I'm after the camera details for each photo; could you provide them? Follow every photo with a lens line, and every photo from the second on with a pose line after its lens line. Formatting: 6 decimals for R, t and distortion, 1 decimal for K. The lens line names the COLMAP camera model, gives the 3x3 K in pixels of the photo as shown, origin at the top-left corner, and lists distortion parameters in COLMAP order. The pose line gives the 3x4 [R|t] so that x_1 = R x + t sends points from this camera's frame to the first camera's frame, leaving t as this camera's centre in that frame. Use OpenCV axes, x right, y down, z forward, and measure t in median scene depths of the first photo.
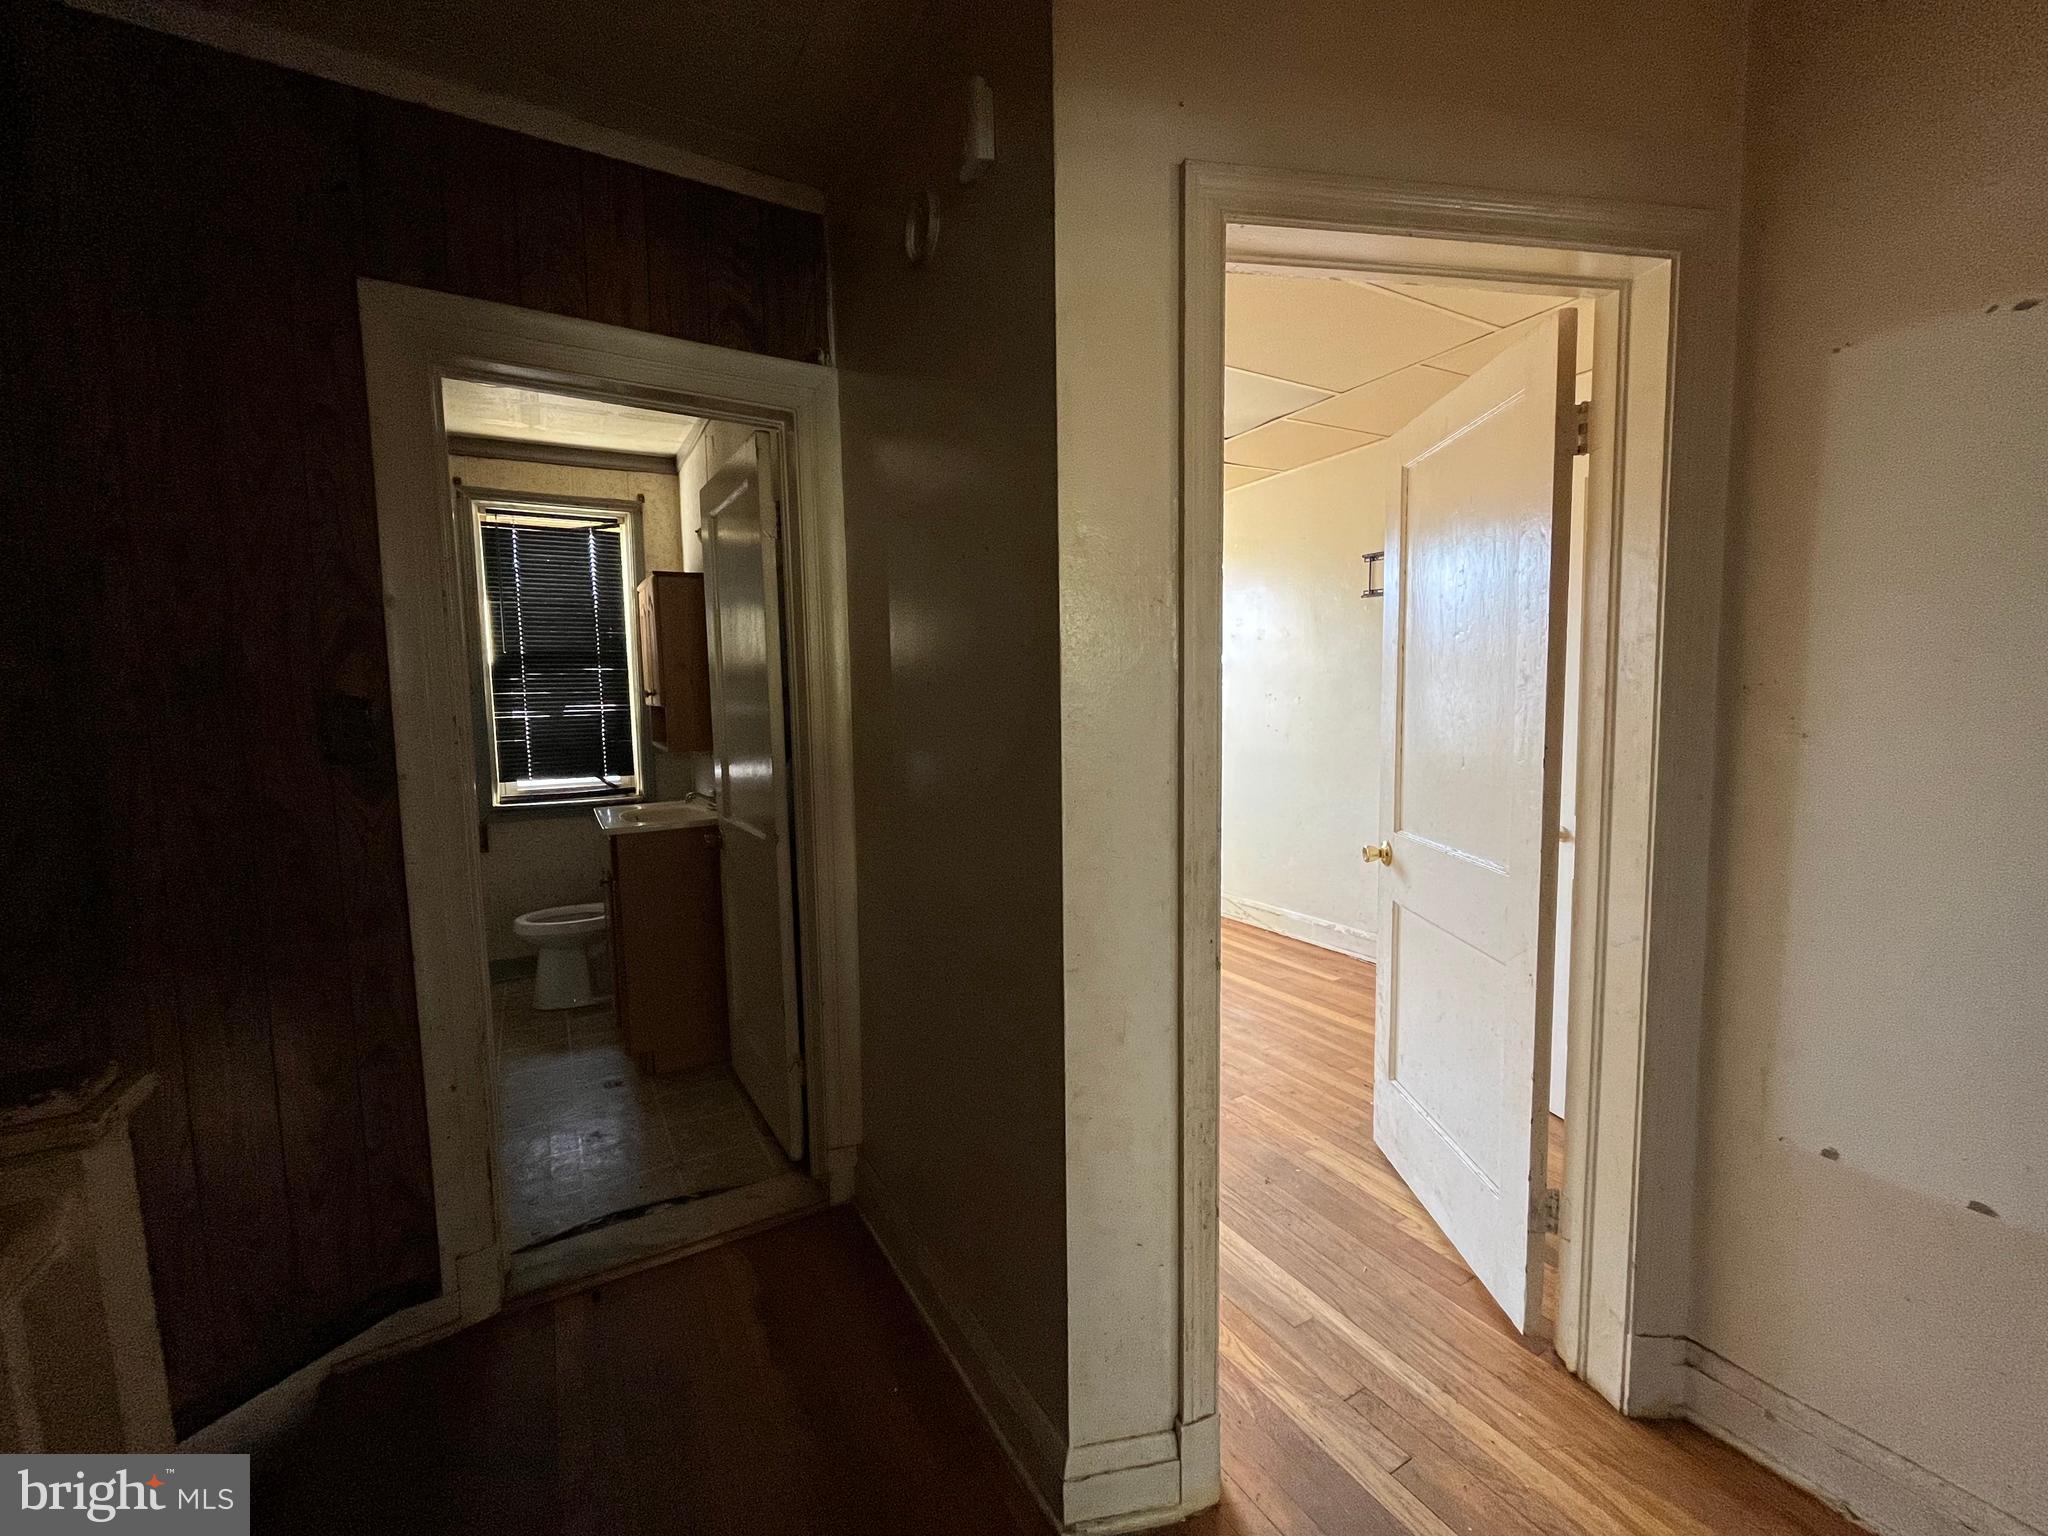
lens RADIAL K [[829.0, 0, 1026.5], [0, 829.0, 770.6], [0, 0, 1]] dist [-0.006346, 0.000554]
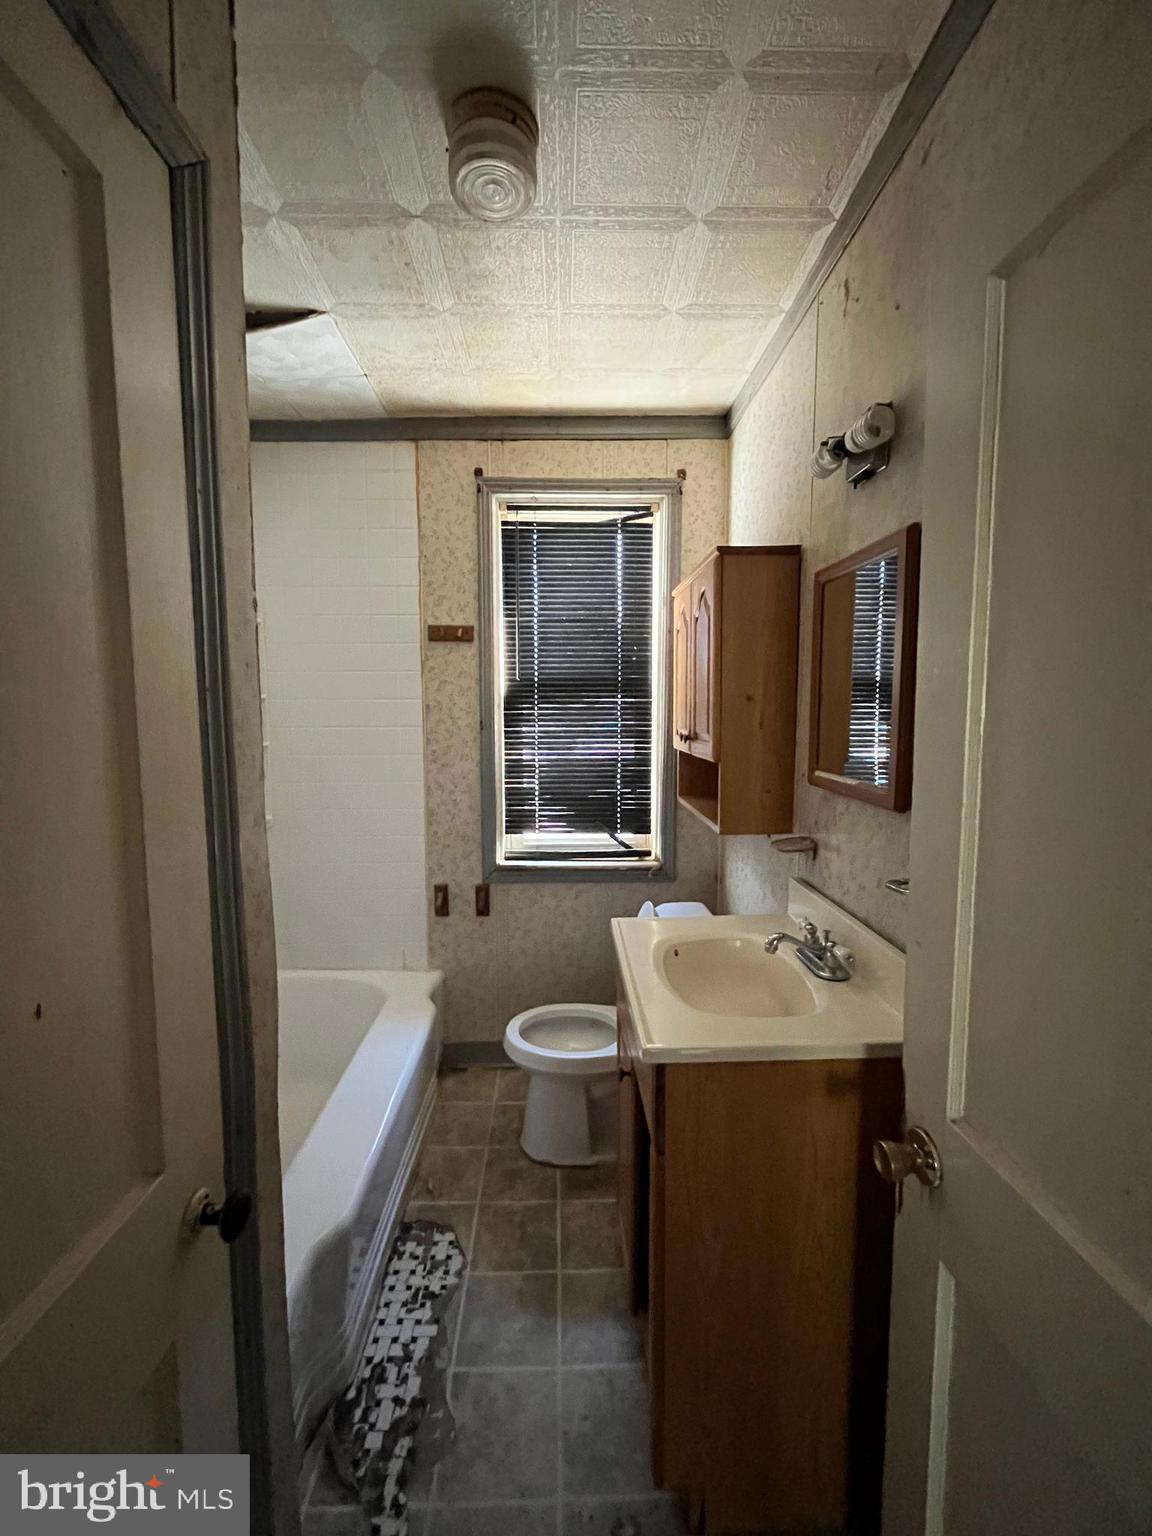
lens RADIAL K [[621.8, 0, 576.0], [0, 621.8, 762.8], [0, 0, 1]] dist [-0.006346, 0.000554]
pose [[0.880151, 0.052004, -0.471836, -0.487744], [-0.055593, 0.998433, 0.006341, -0.115980], [0.471427, 0.020650, 0.881663, 0.831497]]
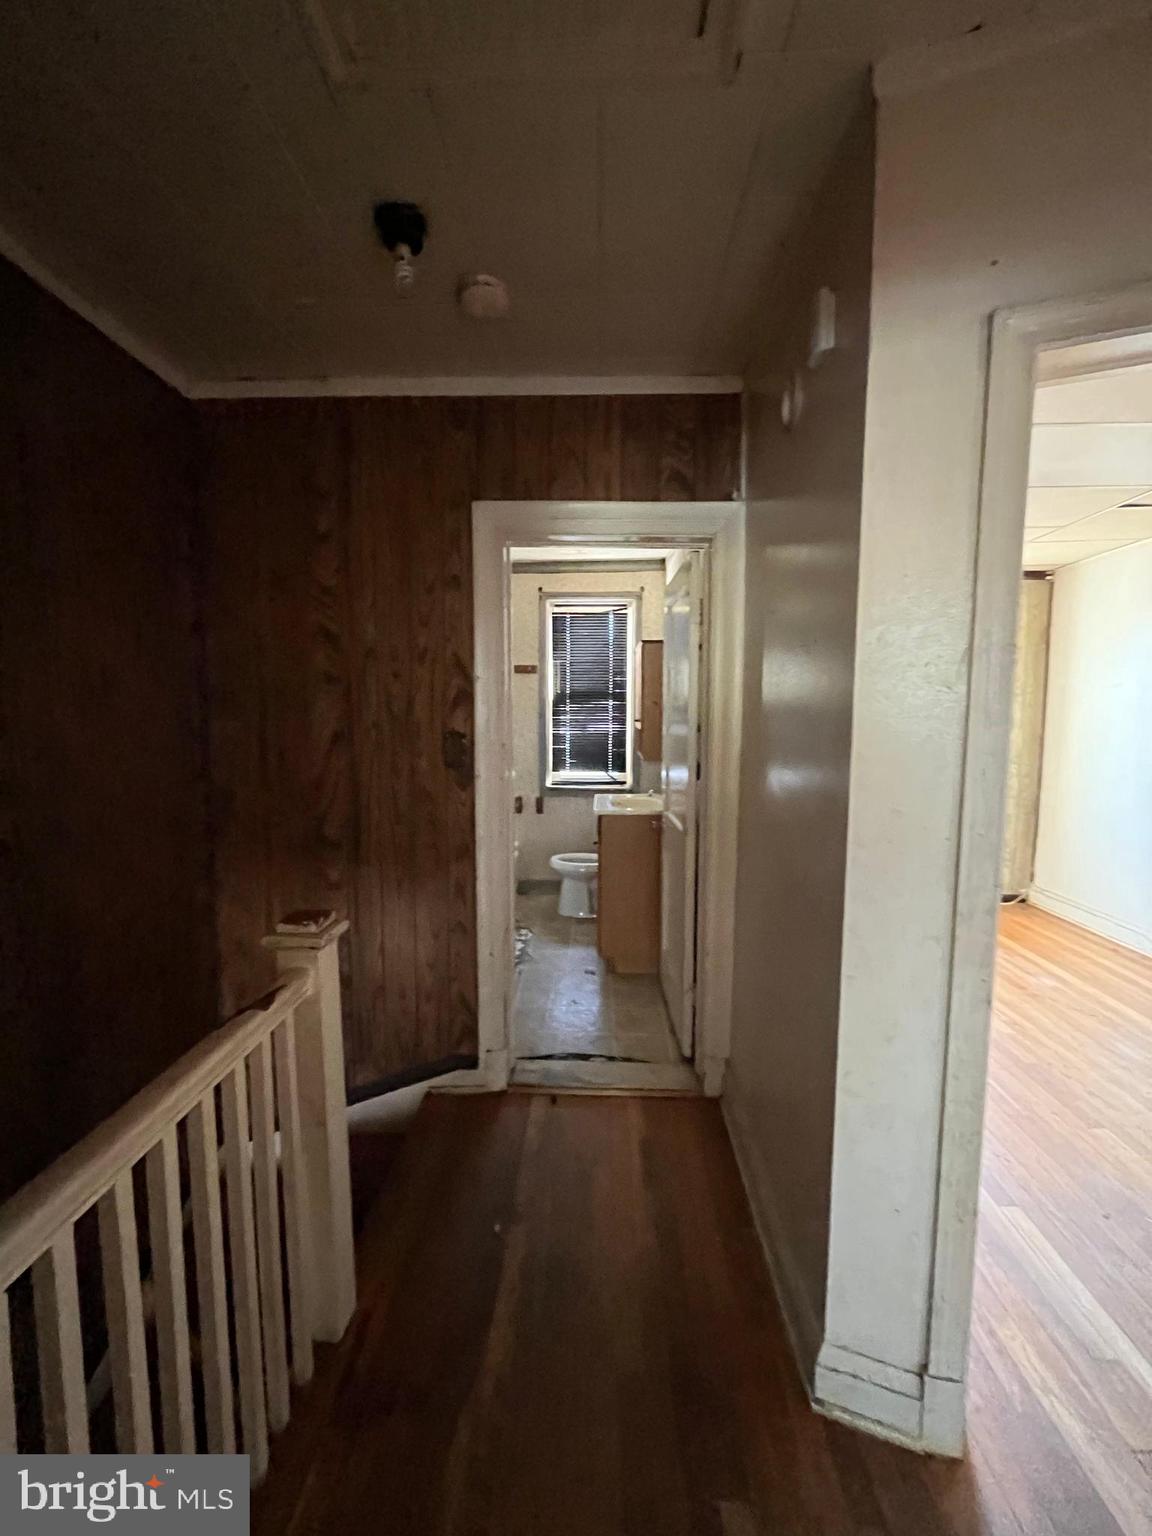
lens RADIAL K [[621.8, 0, 577.7], [0, 621.8, 772.0], [0, 0, 1]] dist [-0.006346, 0.000554]
pose [[0.845052, 0.071005, -0.529948, 0.098563], [-0.067523, 0.997380, 0.025963, -0.036285], [0.530403, 0.013843, 0.847633, -0.018741]]
